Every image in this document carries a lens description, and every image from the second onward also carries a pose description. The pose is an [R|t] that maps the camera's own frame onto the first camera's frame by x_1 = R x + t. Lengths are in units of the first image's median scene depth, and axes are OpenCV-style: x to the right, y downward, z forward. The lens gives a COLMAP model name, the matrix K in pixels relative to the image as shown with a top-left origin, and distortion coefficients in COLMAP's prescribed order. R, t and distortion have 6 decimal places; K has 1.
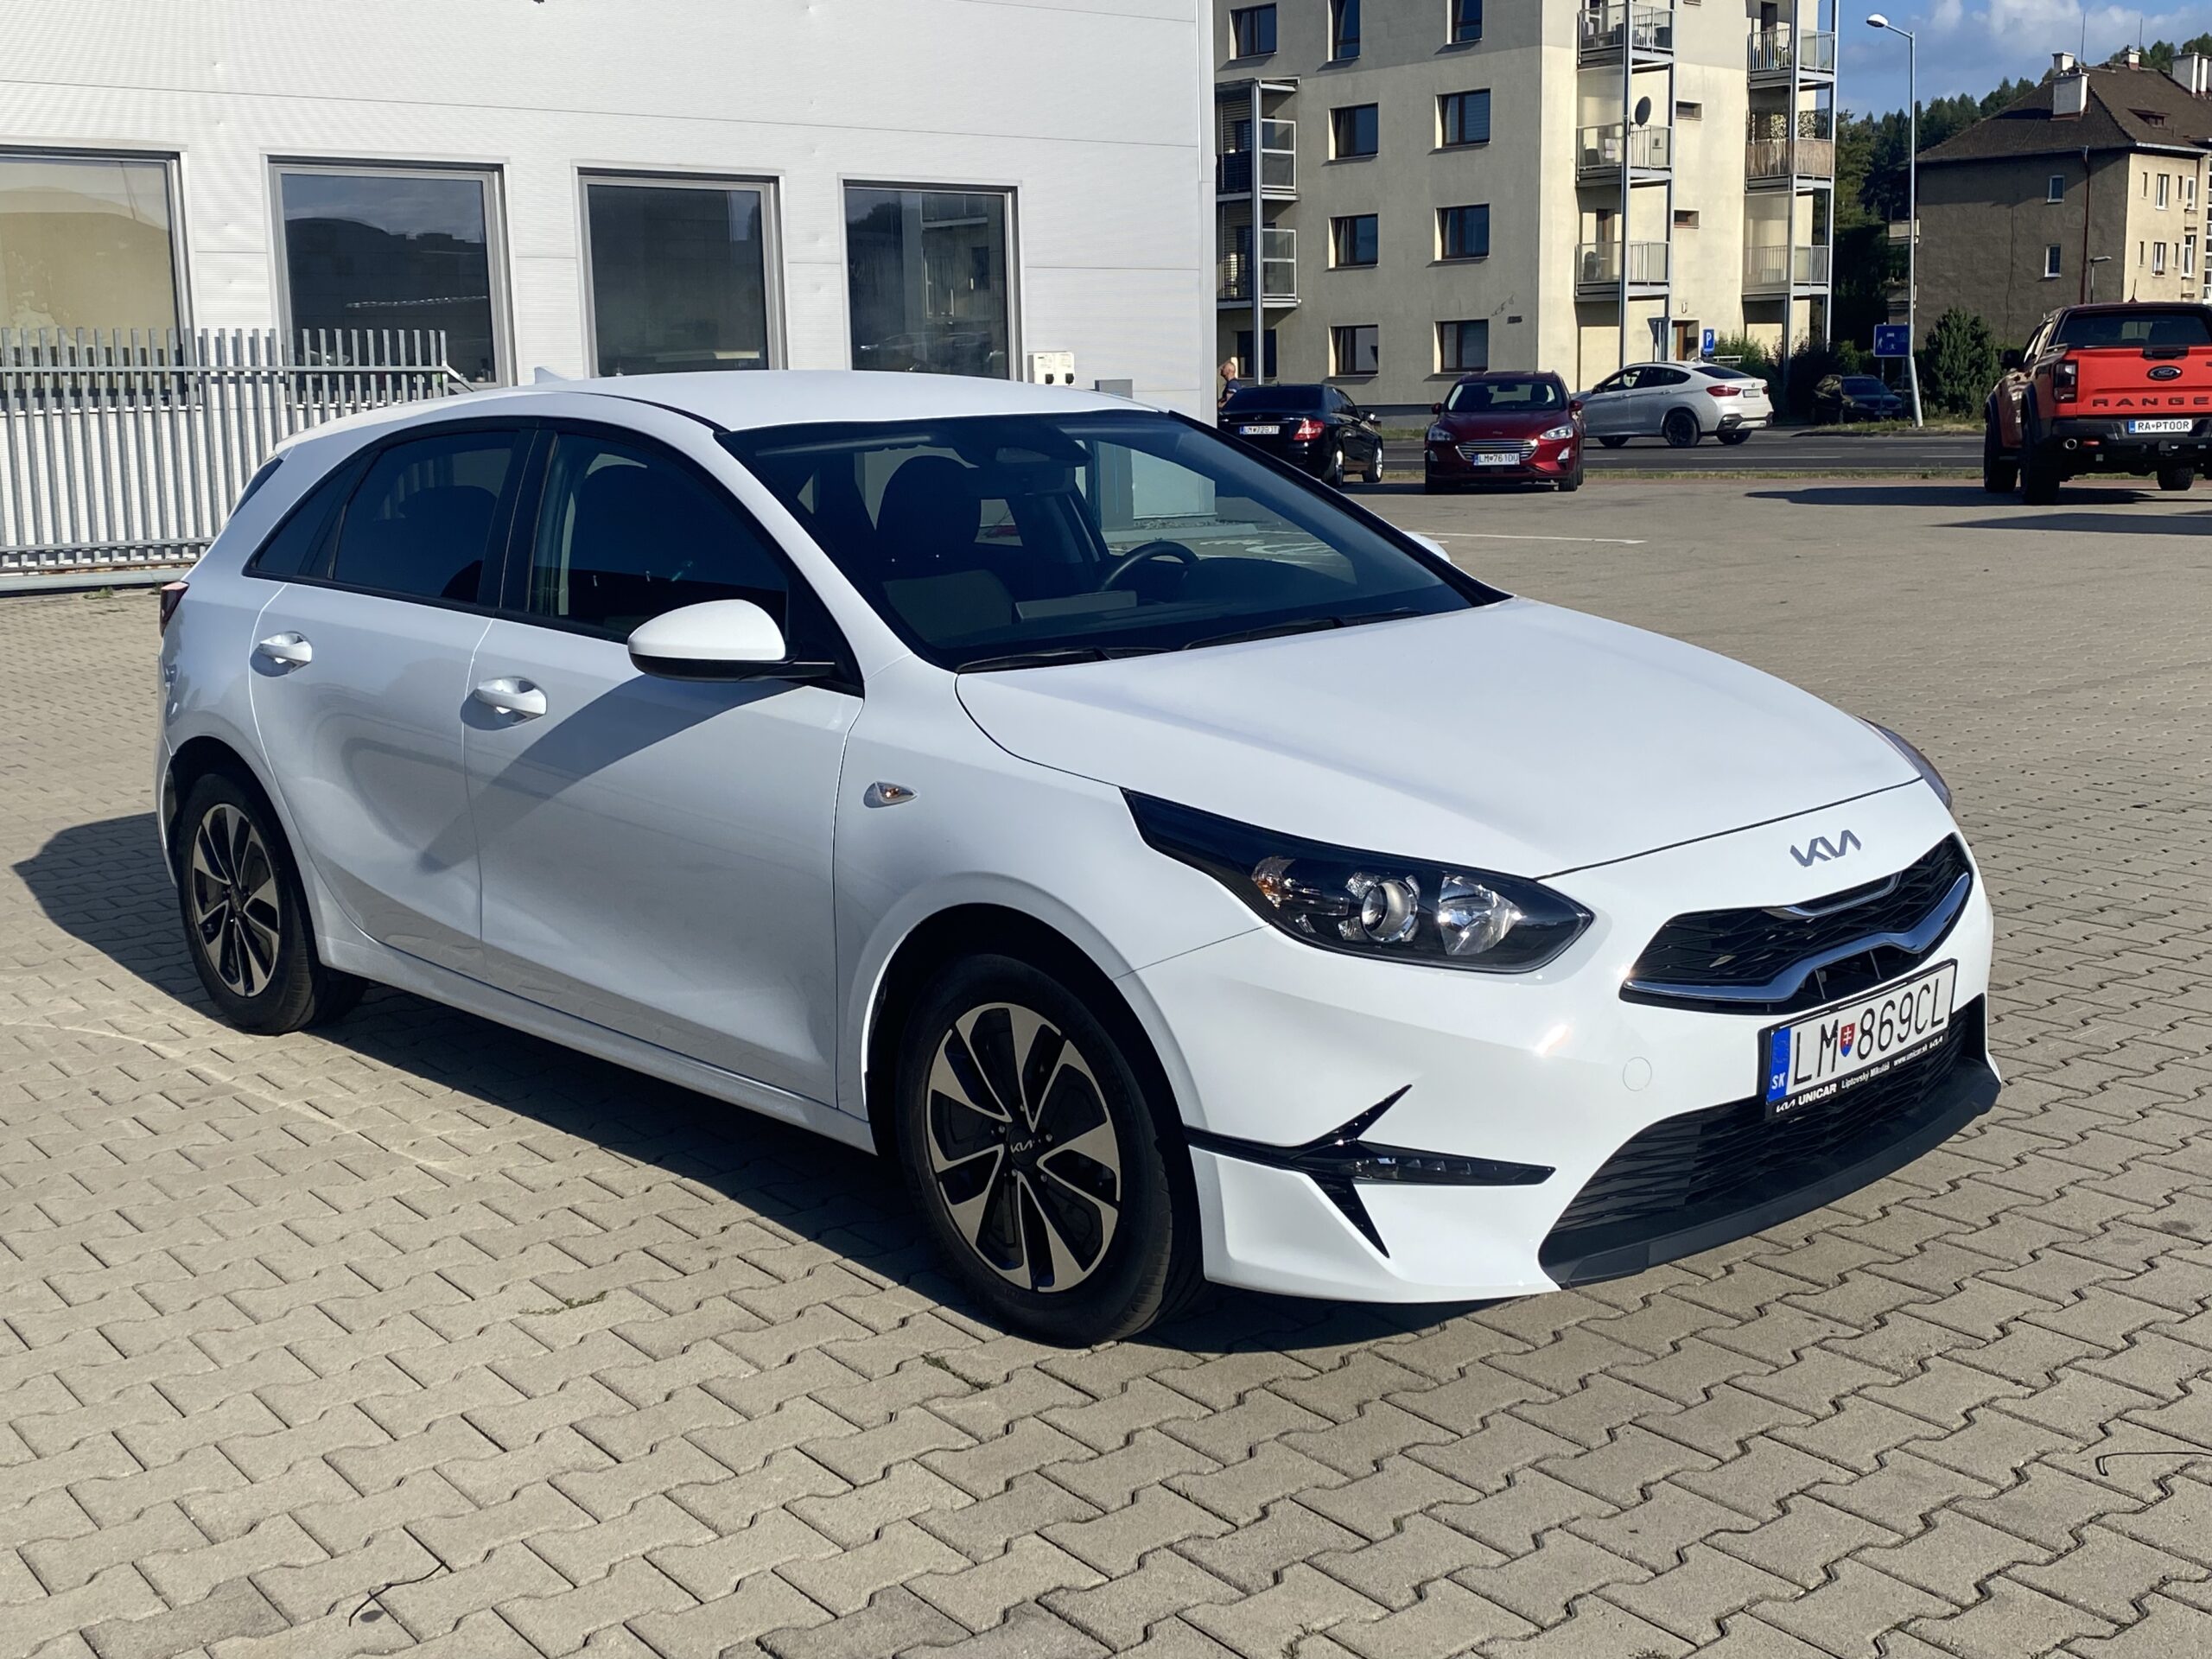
lens RADIAL K [[2497.0, 0, 1106.0], [0, 2497.0, 829.5], [0, 0, 1]] dist [0.056358, -0.038903]
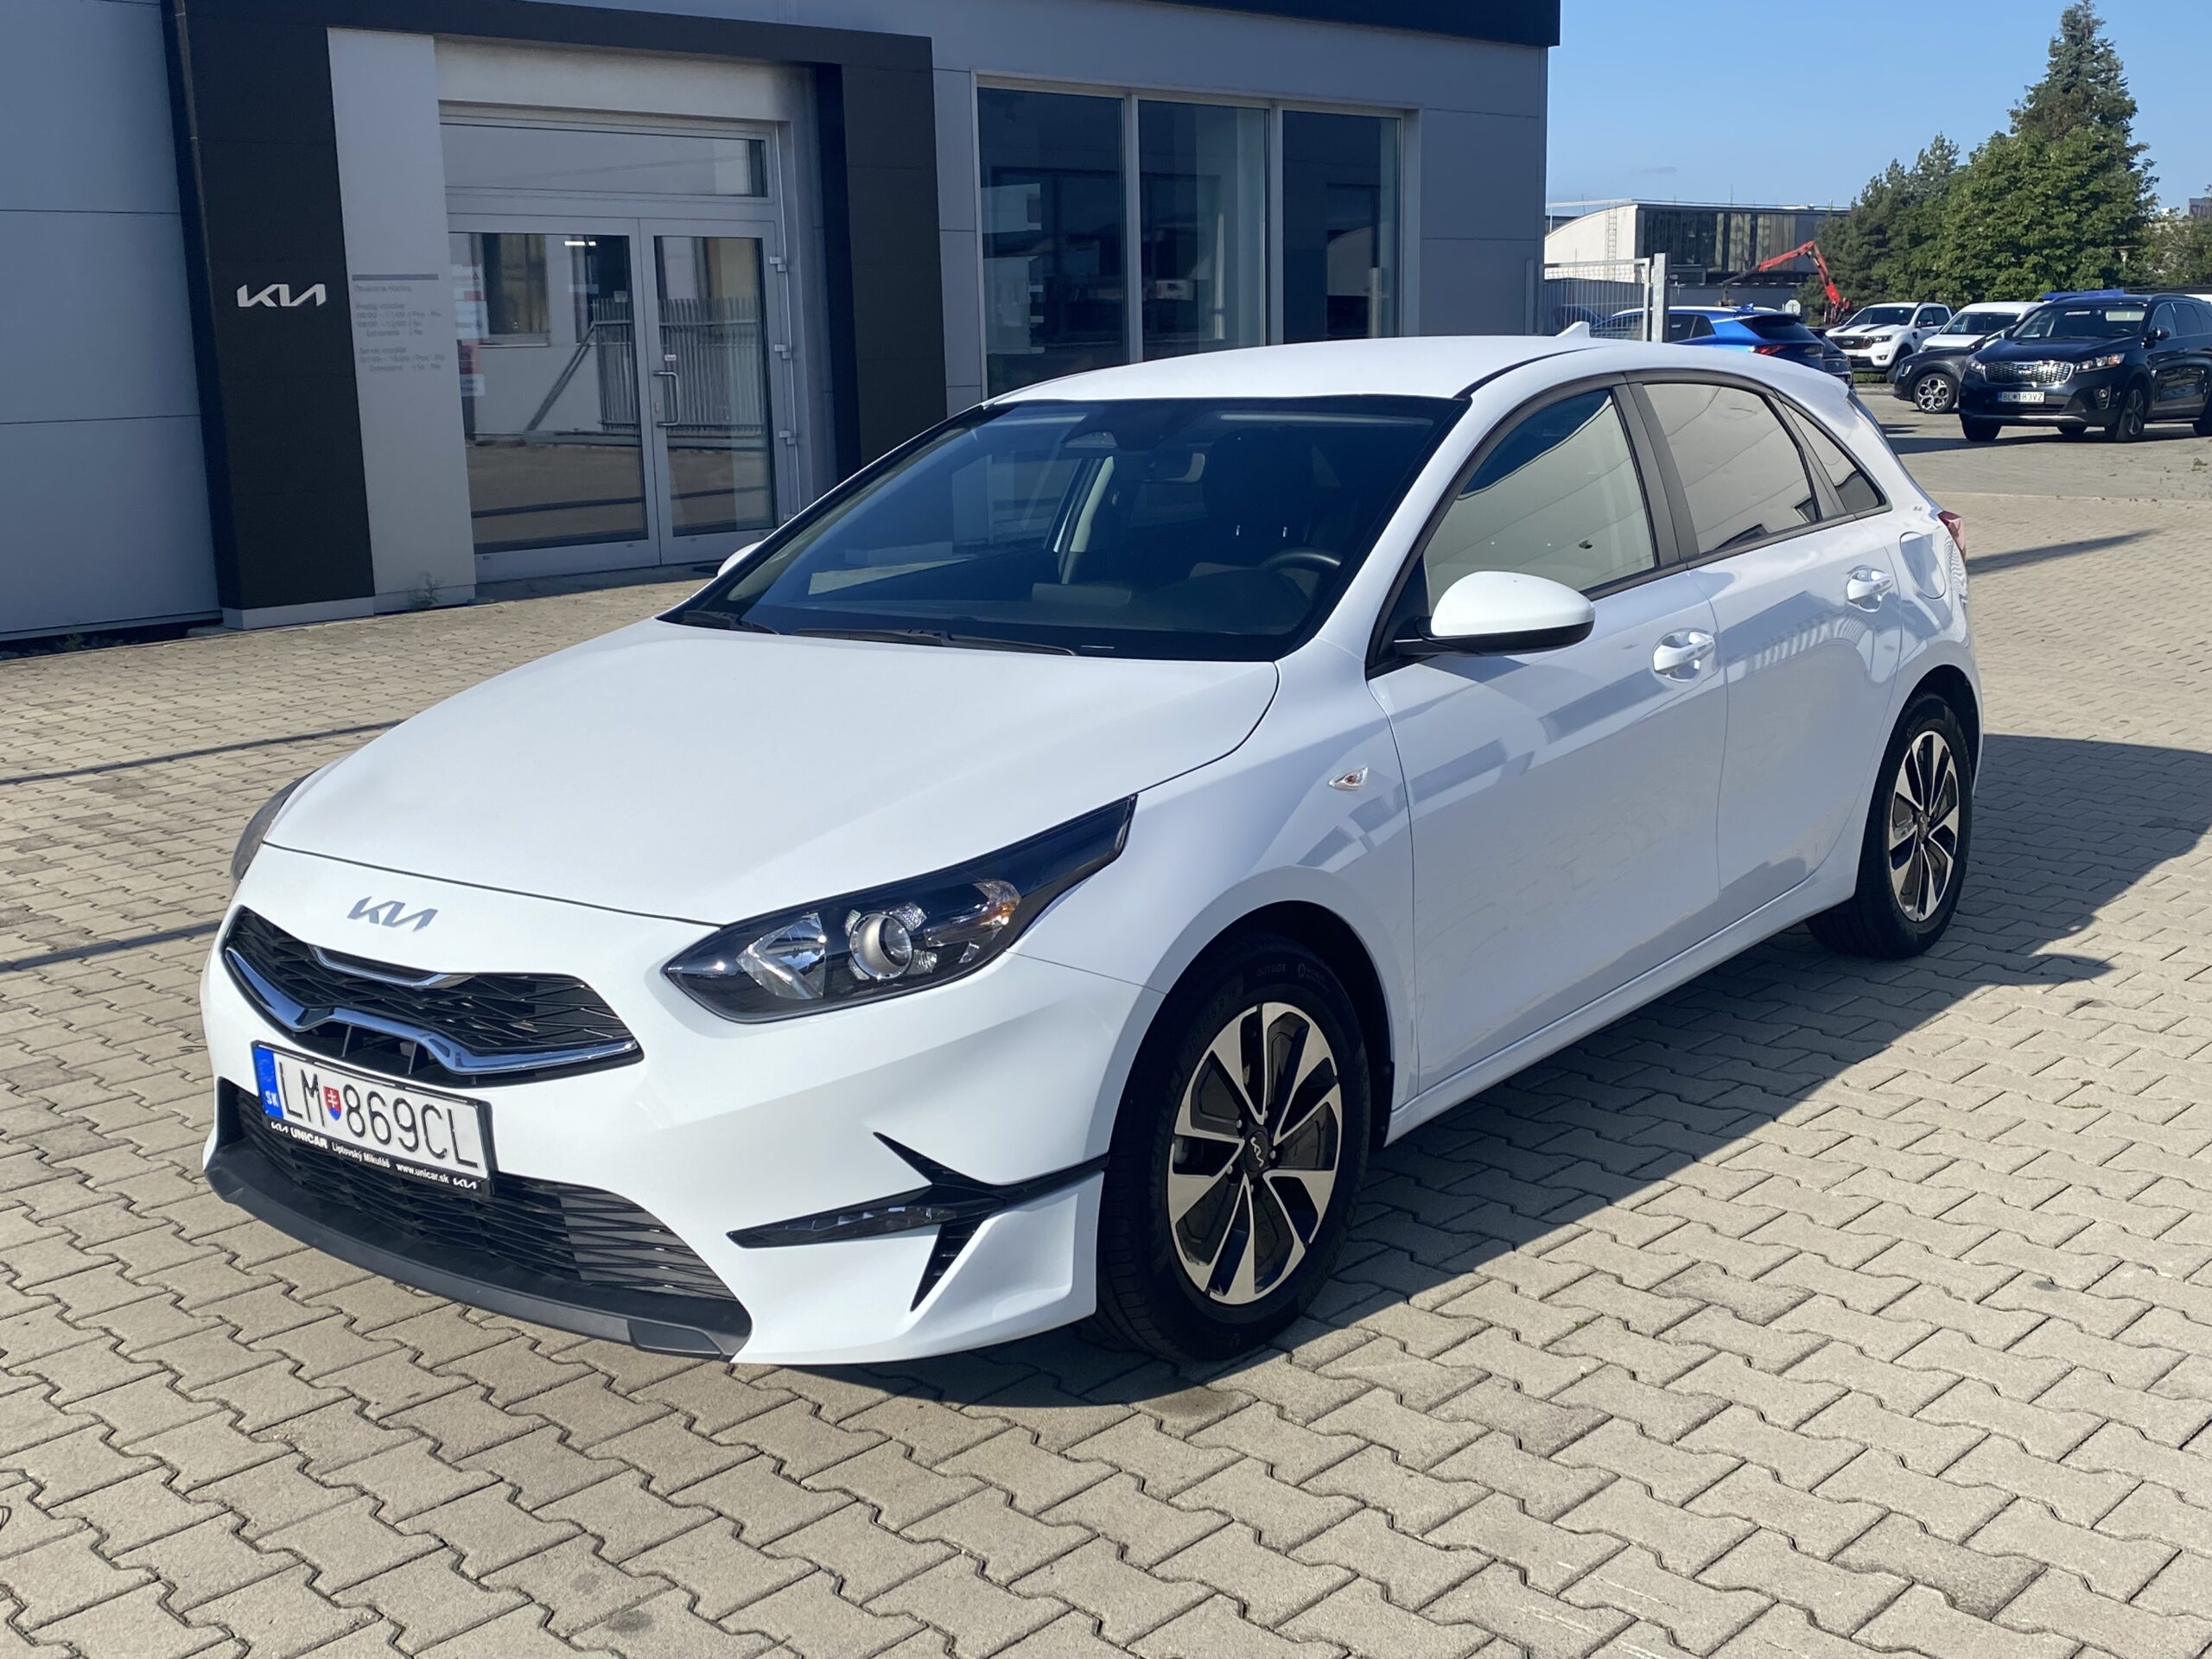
lens RADIAL K [[2461.3, 0, 1106.0], [0, 2461.3, 829.5], [0, 0, 1]] dist [0.002188, 0.002276]
pose [[0.080760, 0.213094, -0.973688, 1.116286], [-0.138761, 0.969770, 0.200727, -0.228343], [0.987027, 0.118899, 0.107888, 1.080918]]
